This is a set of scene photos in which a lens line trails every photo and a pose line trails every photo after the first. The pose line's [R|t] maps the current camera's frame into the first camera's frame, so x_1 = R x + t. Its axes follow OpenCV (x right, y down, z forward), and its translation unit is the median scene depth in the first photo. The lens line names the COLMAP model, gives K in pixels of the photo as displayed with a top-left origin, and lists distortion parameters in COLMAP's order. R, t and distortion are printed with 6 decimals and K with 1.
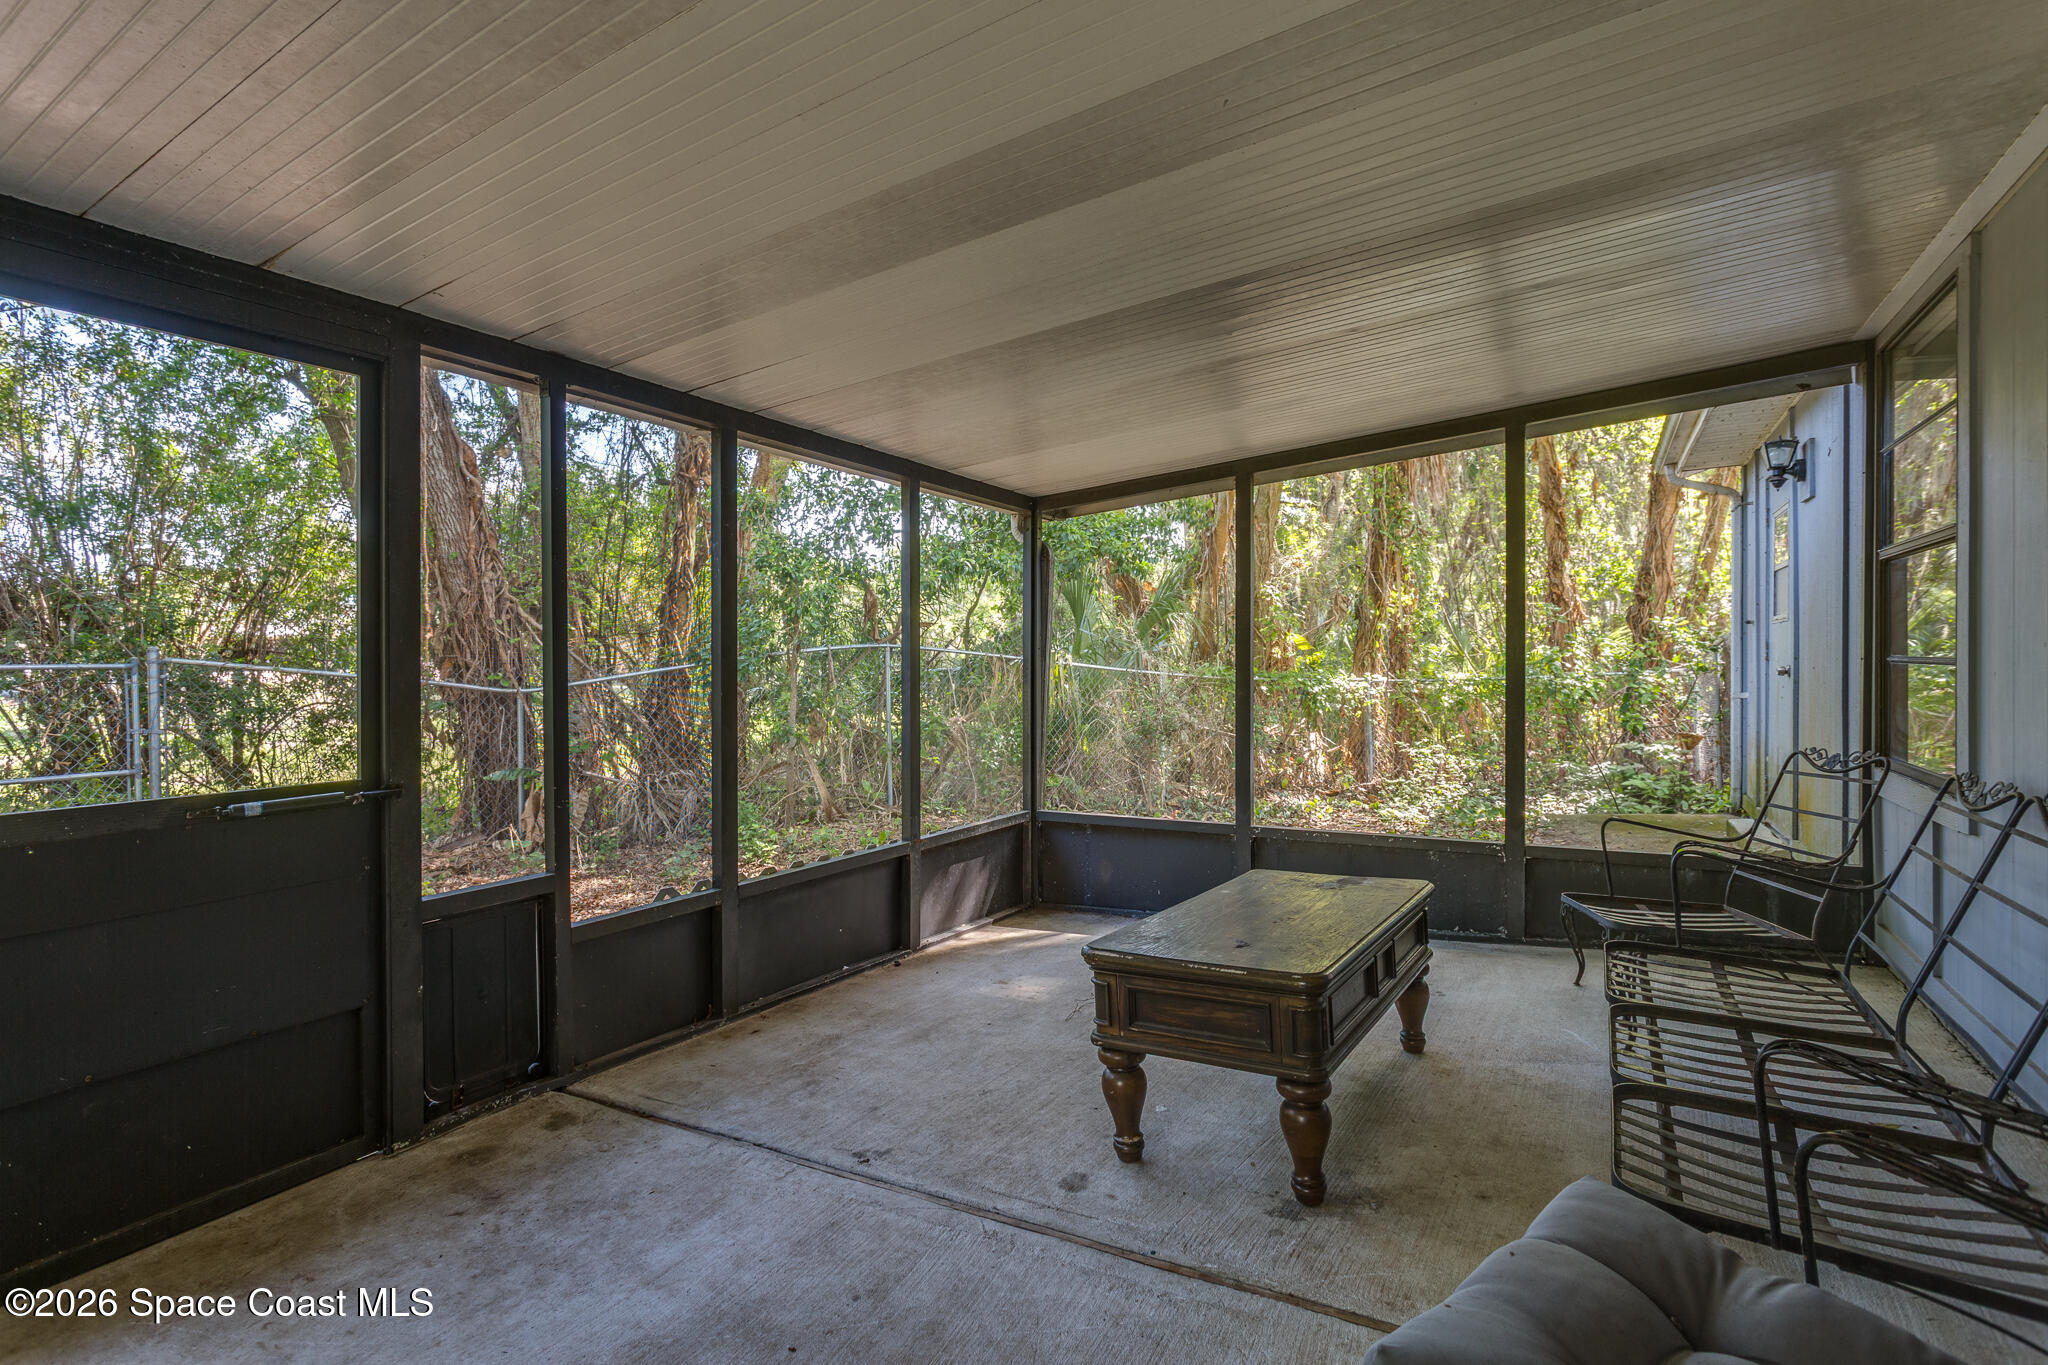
lens RADIAL K [[981.9, 0, 1013.9], [0, 981.9, 680.1], [0, 0, 1]] dist [-0.009496, 0.000380]
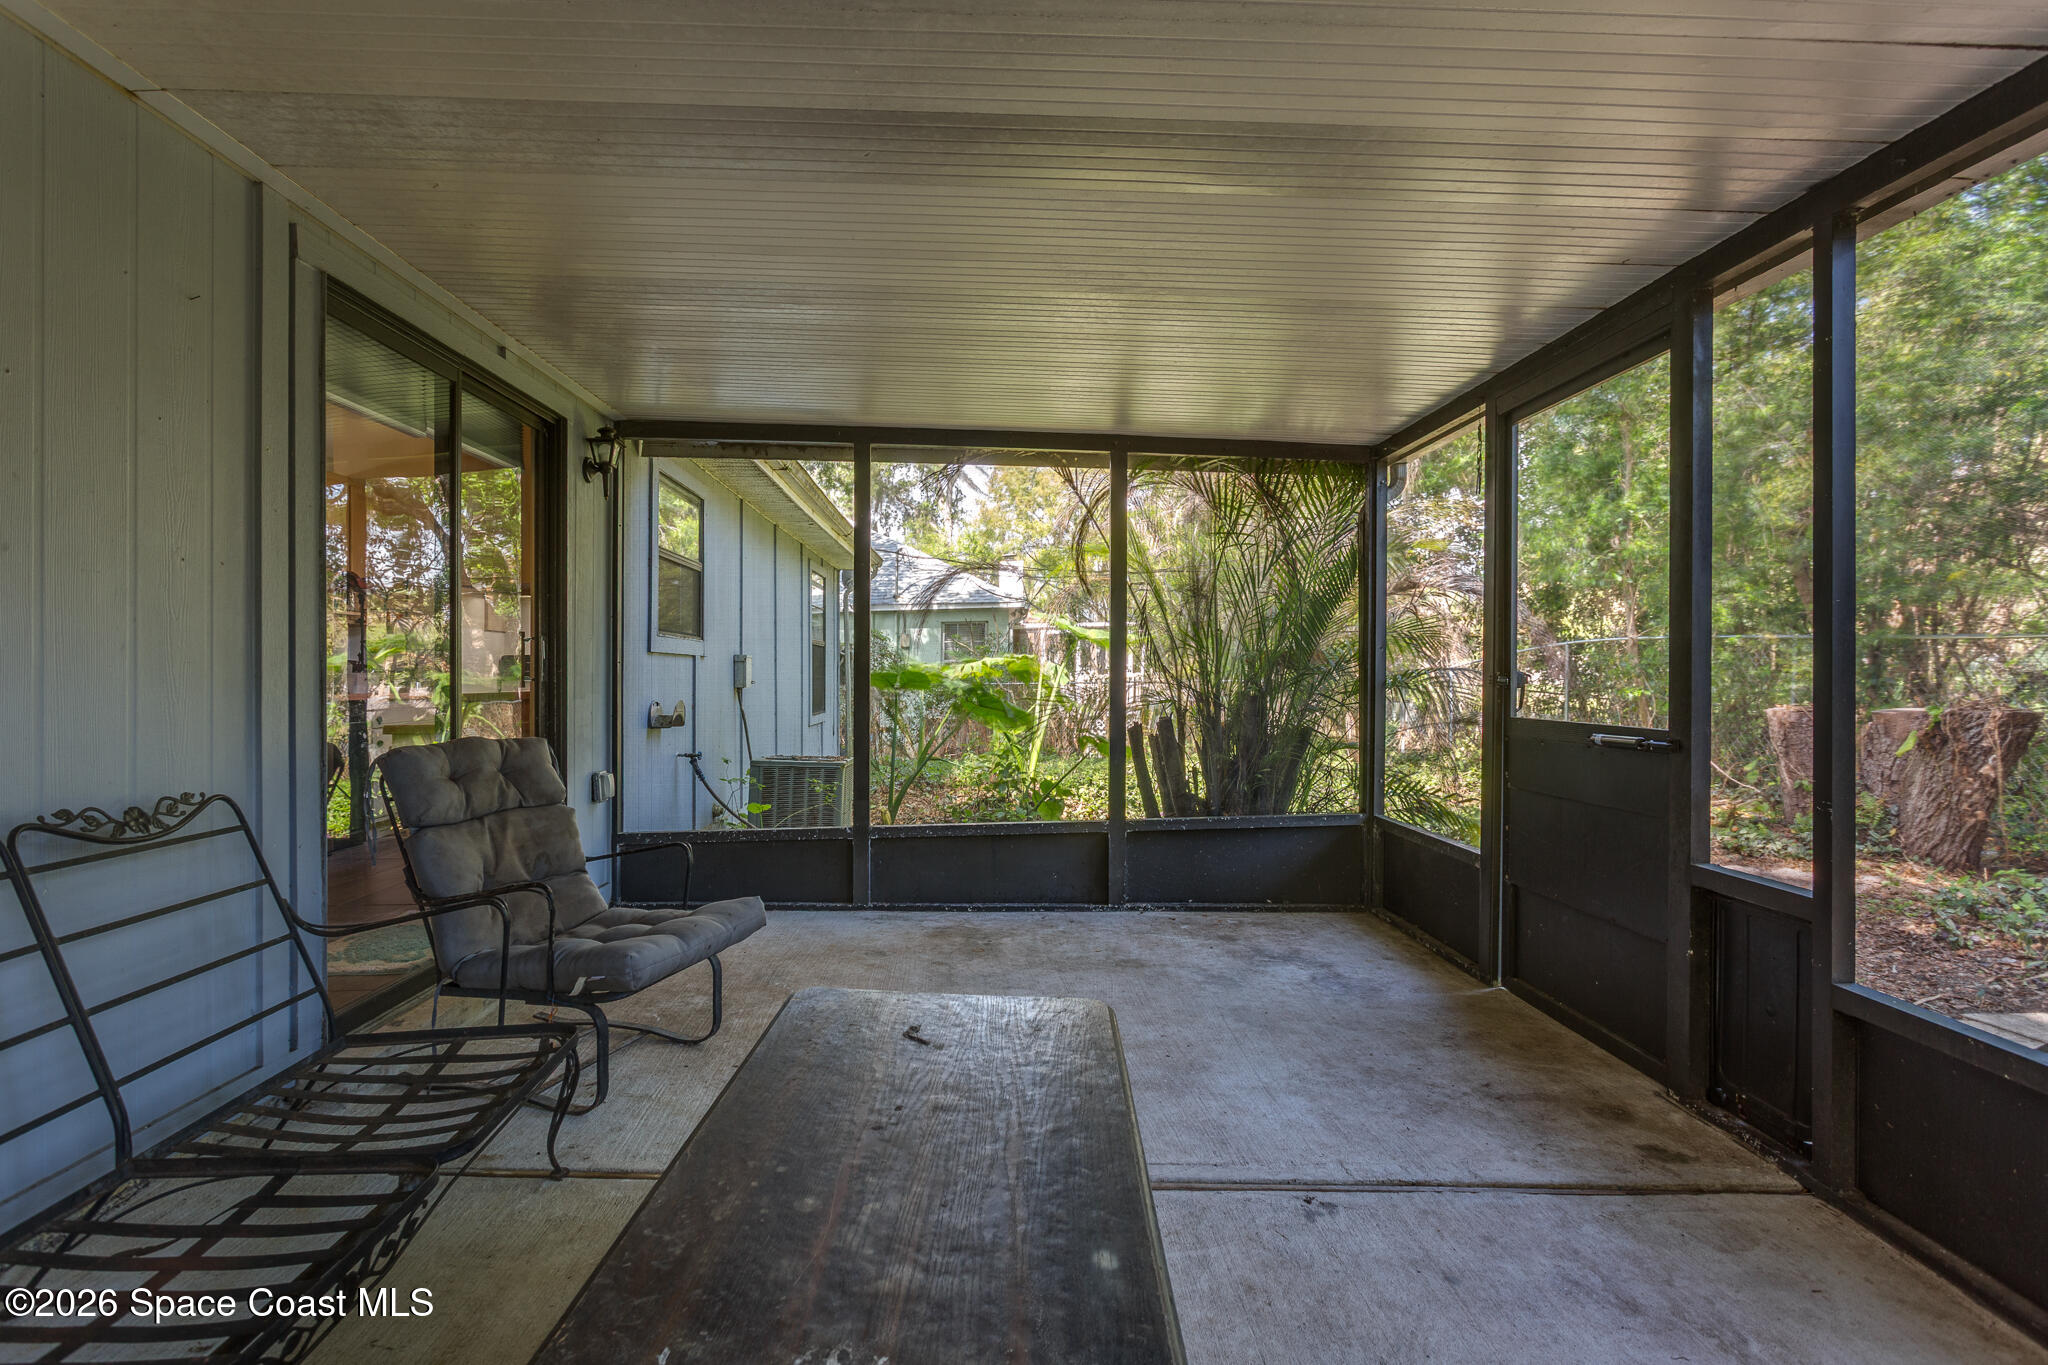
lens RADIAL K [[981.9, 0, 1013.9], [0, 981.9, 680.1], [0, 0, 1]] dist [-0.009496, 0.000380]
pose [[-0.845889, 0.055684, -0.530444, 0.526383], [0.047234, 0.998448, 0.029490, -0.034159], [0.531263, -0.000110, -0.847207, 1.581554]]
